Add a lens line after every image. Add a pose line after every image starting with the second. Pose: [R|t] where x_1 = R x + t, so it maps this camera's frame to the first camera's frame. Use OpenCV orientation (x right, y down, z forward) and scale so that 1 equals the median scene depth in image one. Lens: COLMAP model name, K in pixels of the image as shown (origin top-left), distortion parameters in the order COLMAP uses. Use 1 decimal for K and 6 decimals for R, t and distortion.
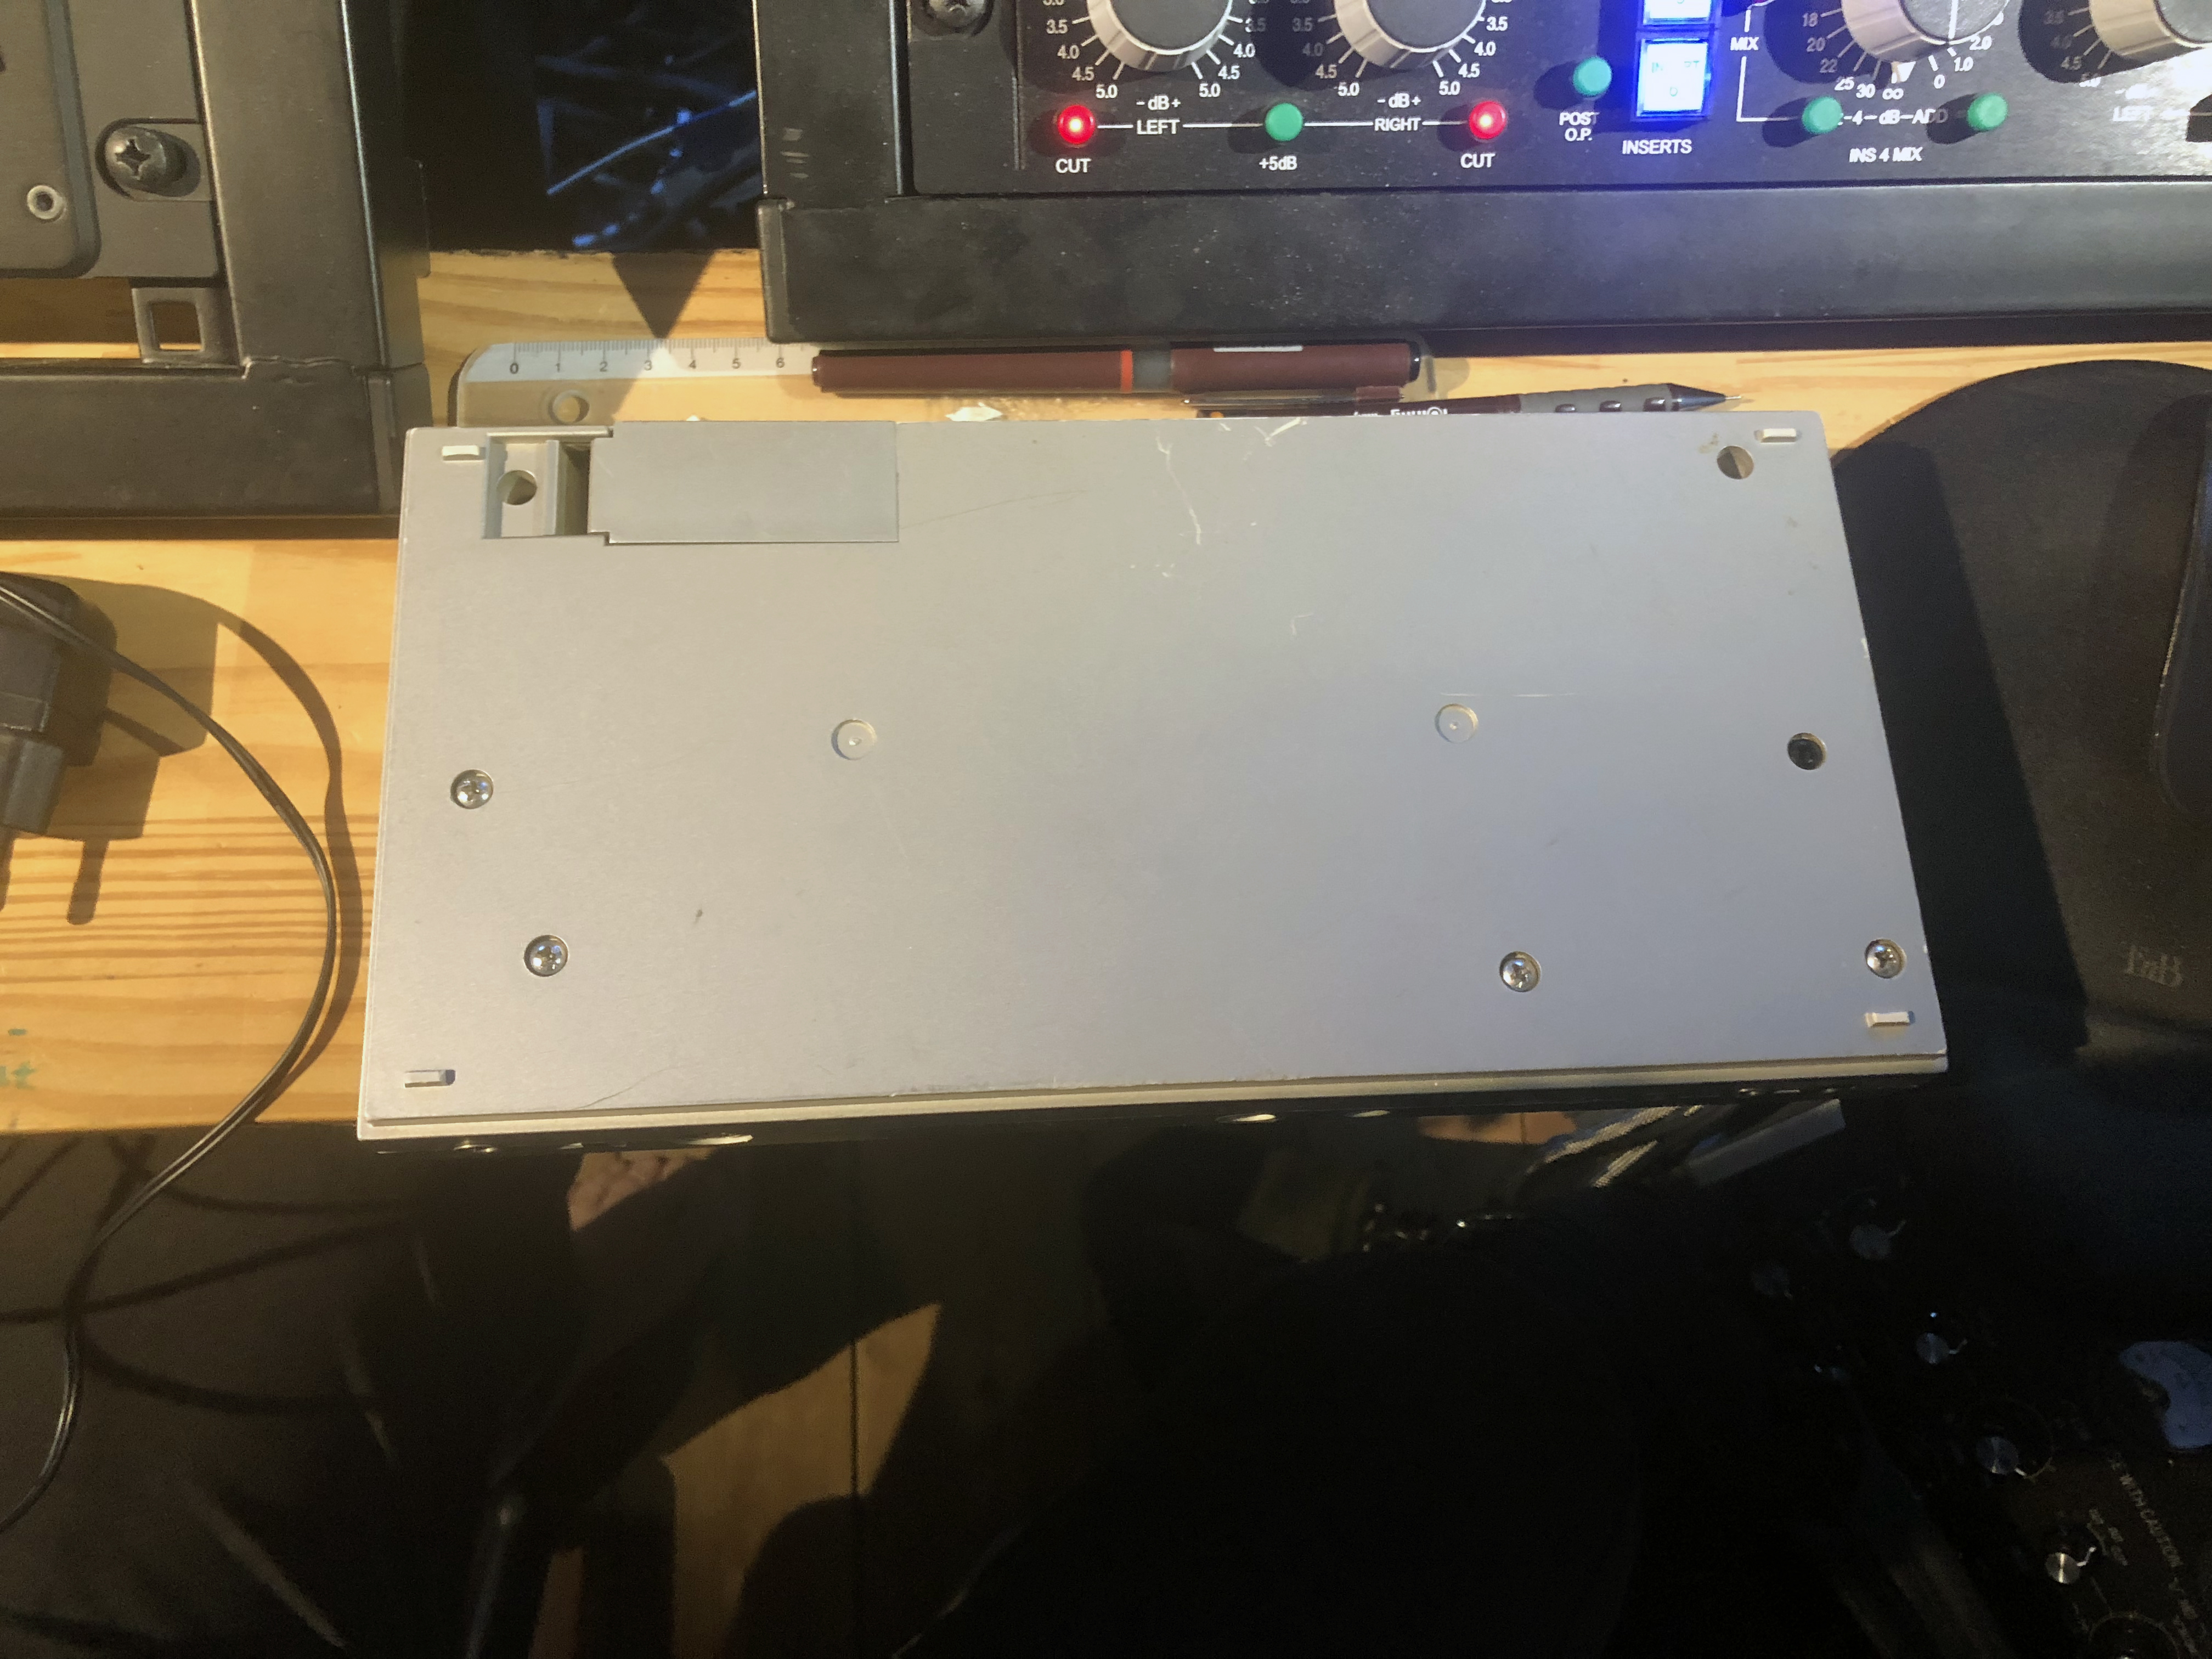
lens RADIAL K [[1774.8, 0, 1106.0], [0, 1774.8, 829.5], [0, 0, 1]] dist [-0.034942, 0.003215]
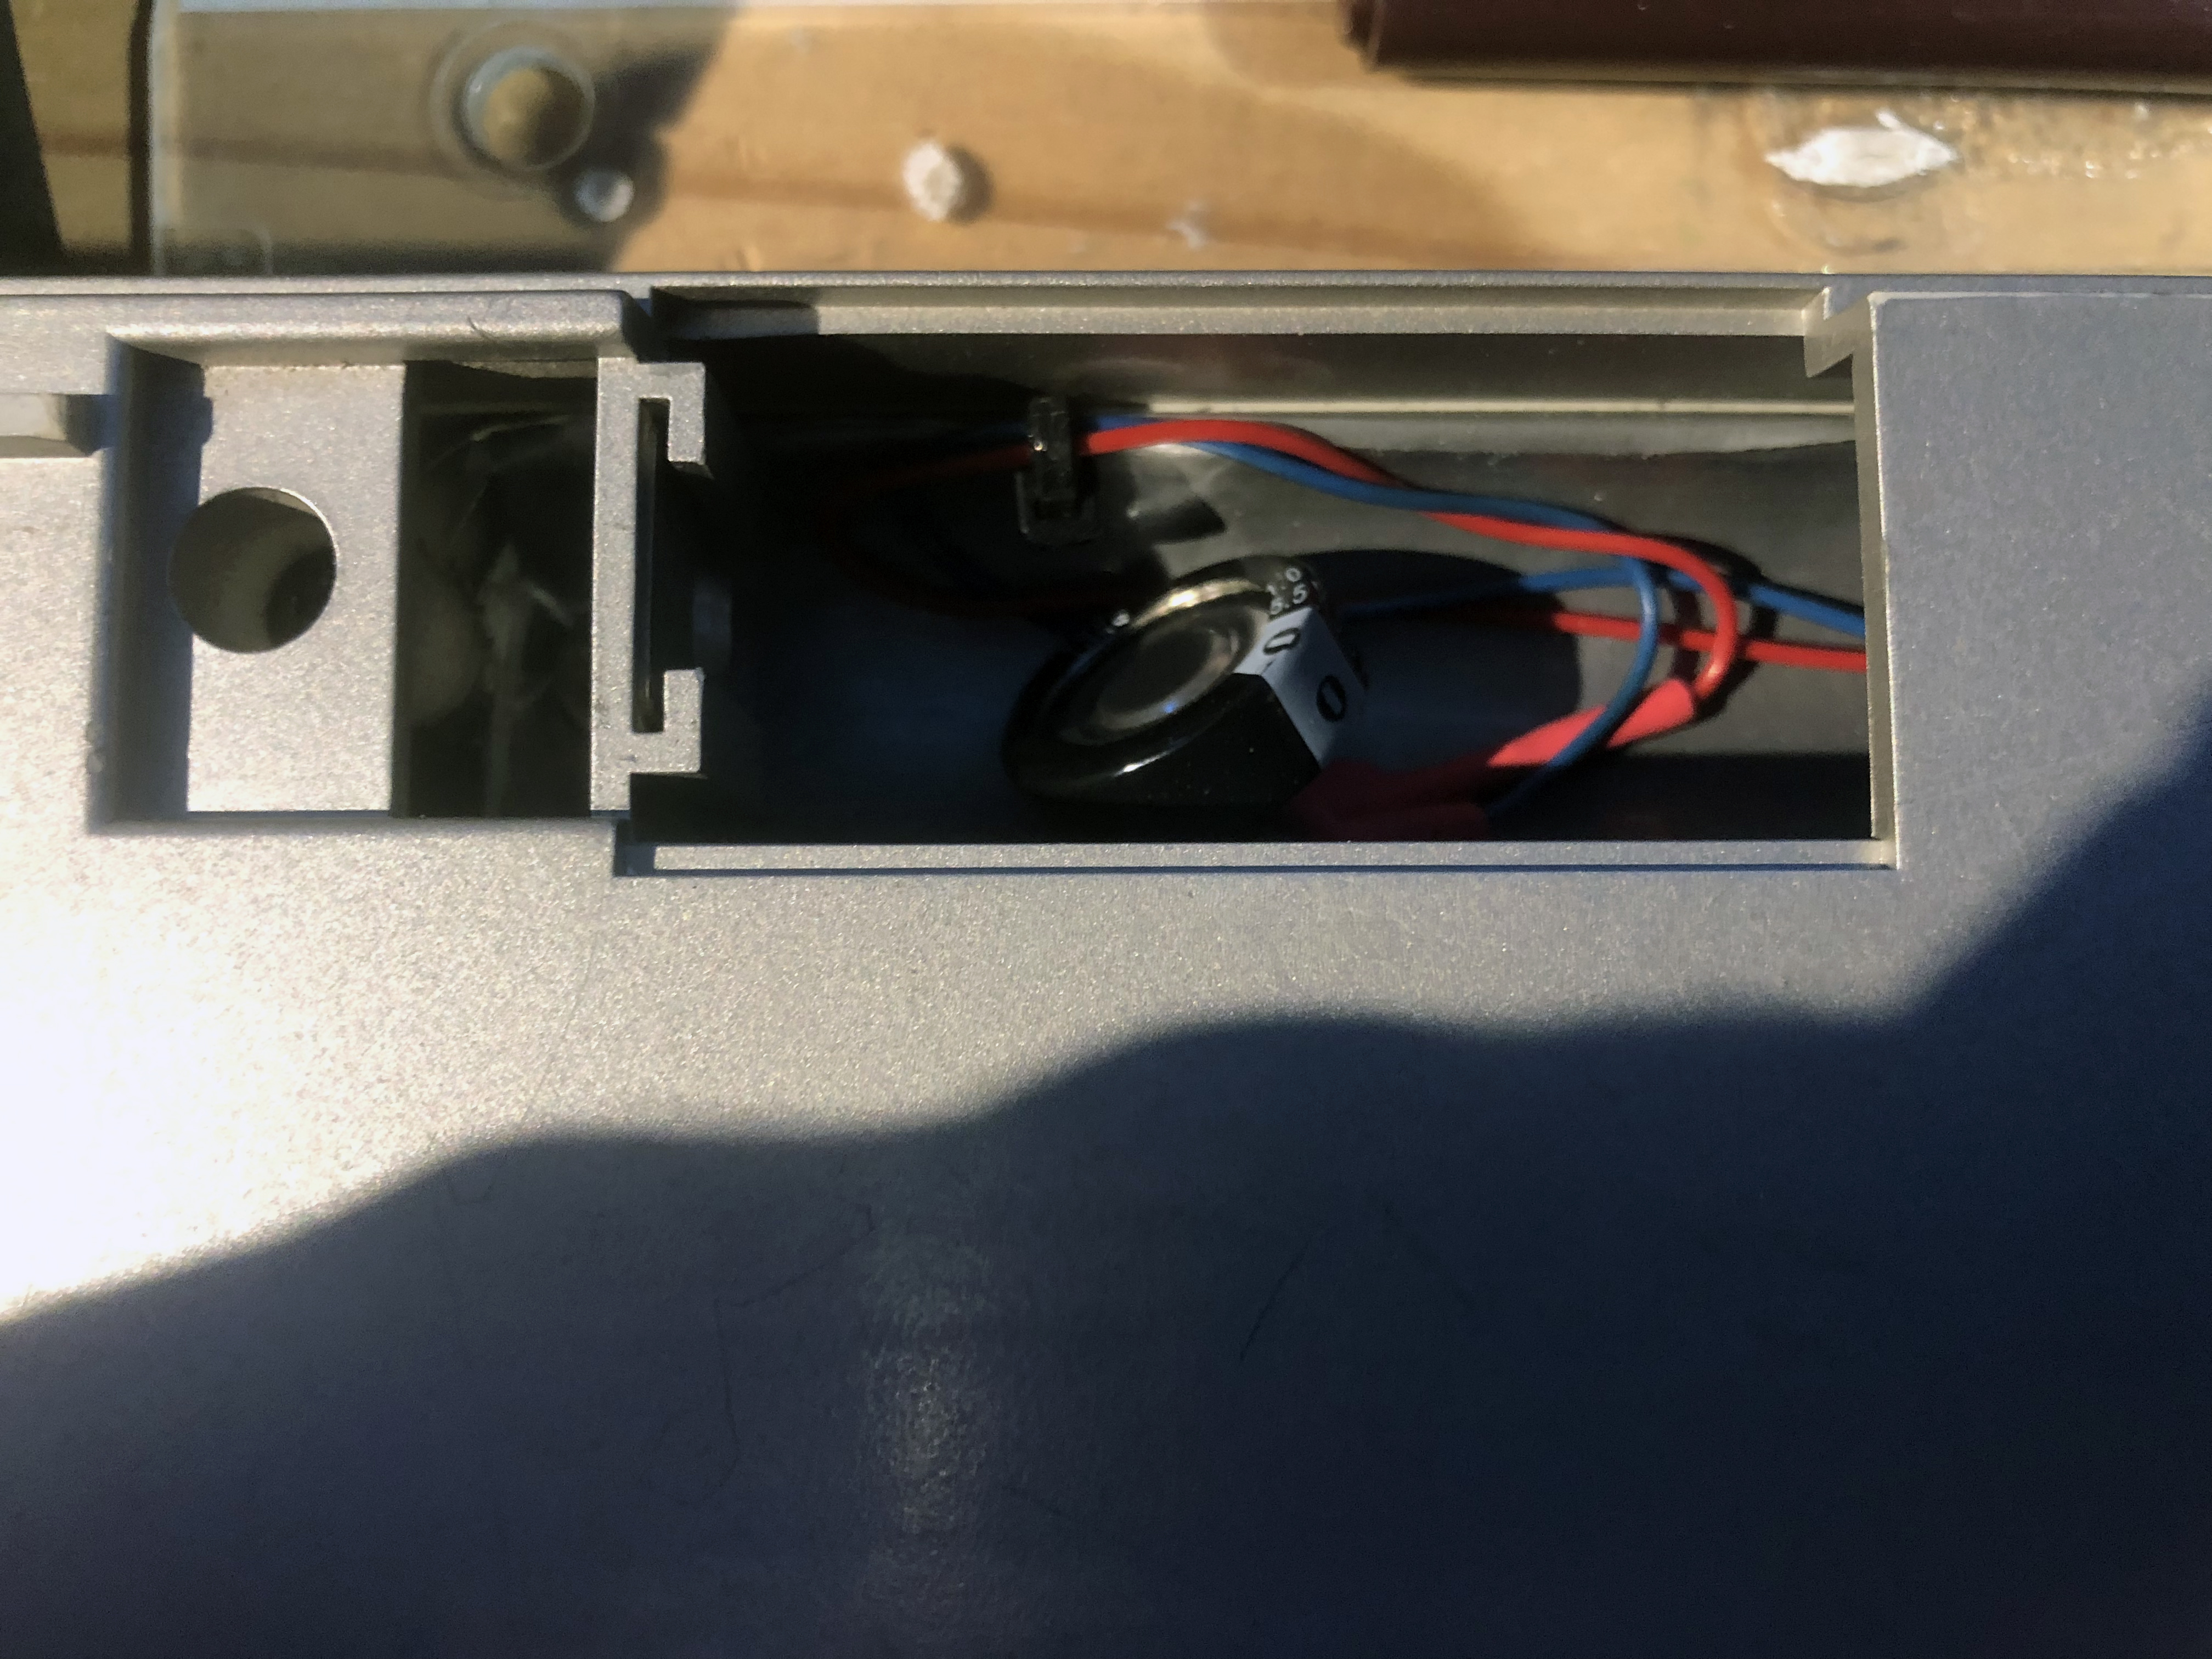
lens RADIAL K [[1774.8, 0, 1106.0], [0, 1774.8, 829.5], [0, 0, 1]] dist [-0.034942, 0.003215]
pose [[0.997317, 0.045218, -0.057570, -0.187792], [-0.029353, 0.967443, 0.251383, -0.204236], [0.067062, -0.249019, 0.966174, 0.708540]]
